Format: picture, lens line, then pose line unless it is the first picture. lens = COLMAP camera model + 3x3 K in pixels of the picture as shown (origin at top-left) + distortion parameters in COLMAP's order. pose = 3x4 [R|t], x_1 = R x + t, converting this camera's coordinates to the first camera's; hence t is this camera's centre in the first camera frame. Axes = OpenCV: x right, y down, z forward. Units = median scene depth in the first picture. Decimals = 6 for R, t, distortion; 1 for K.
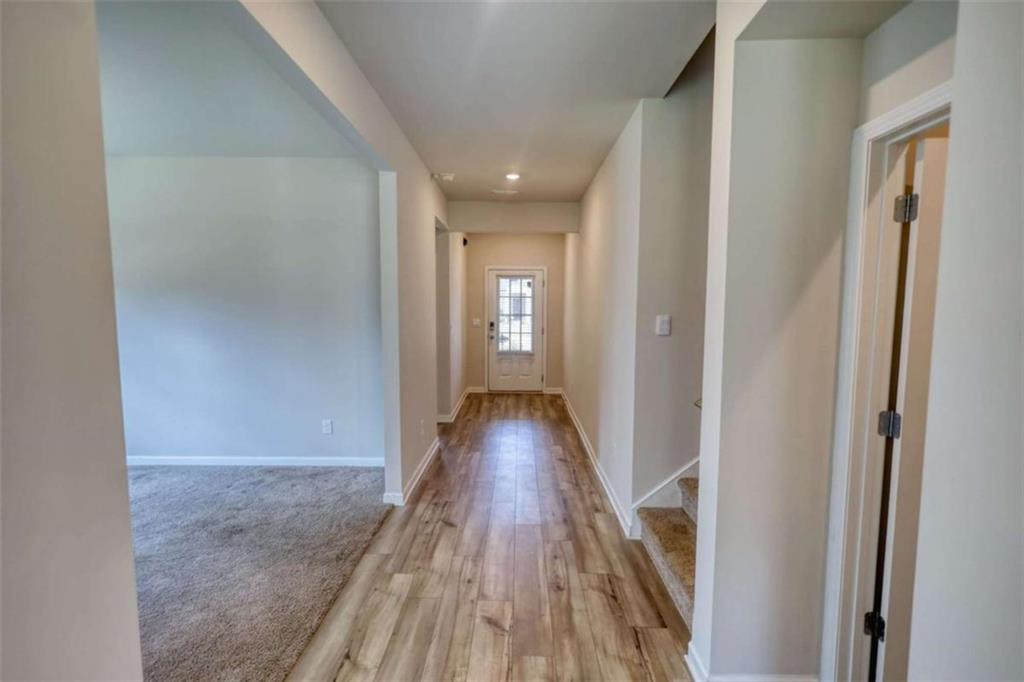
lens RADIAL K [[478.7, 0, 512.7], [0, 478.7, 344.4], [0, 0, 1]] dist [0.002110, -0.000131]
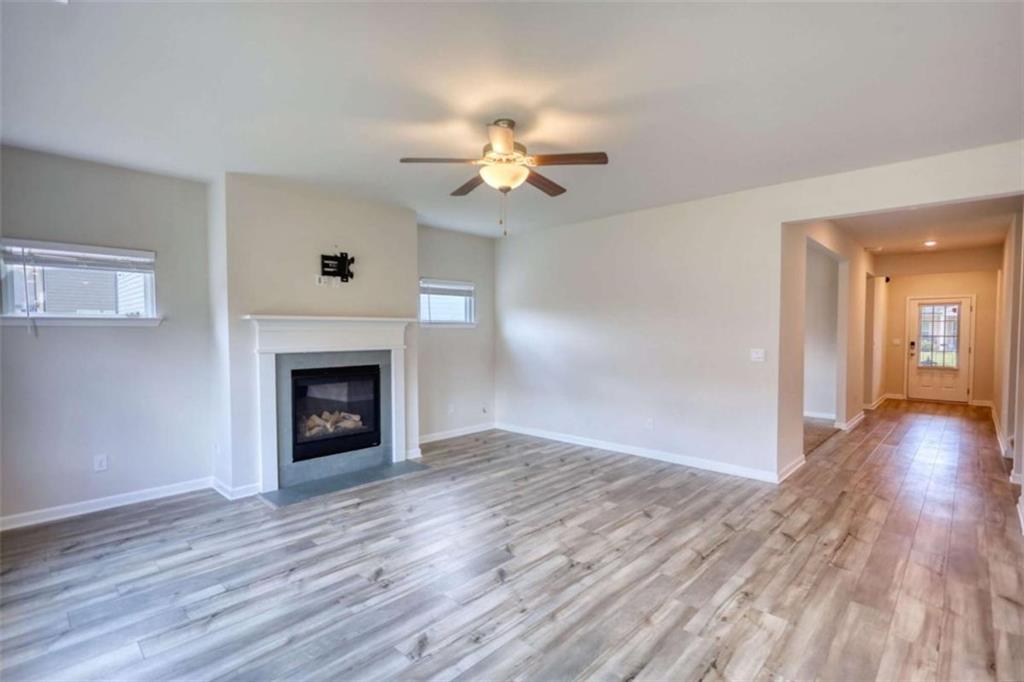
lens RADIAL K [[478.7, 0, 513.1], [0, 478.7, 342.8], [0, 0, 1]] dist [0.002110, -0.000131]
pose [[0.736644, 0.027849, -0.675707, 0.031042], [-0.039482, 0.999219, -0.001860, -0.000304], [0.675127, 0.028049, 0.737168, -0.572325]]
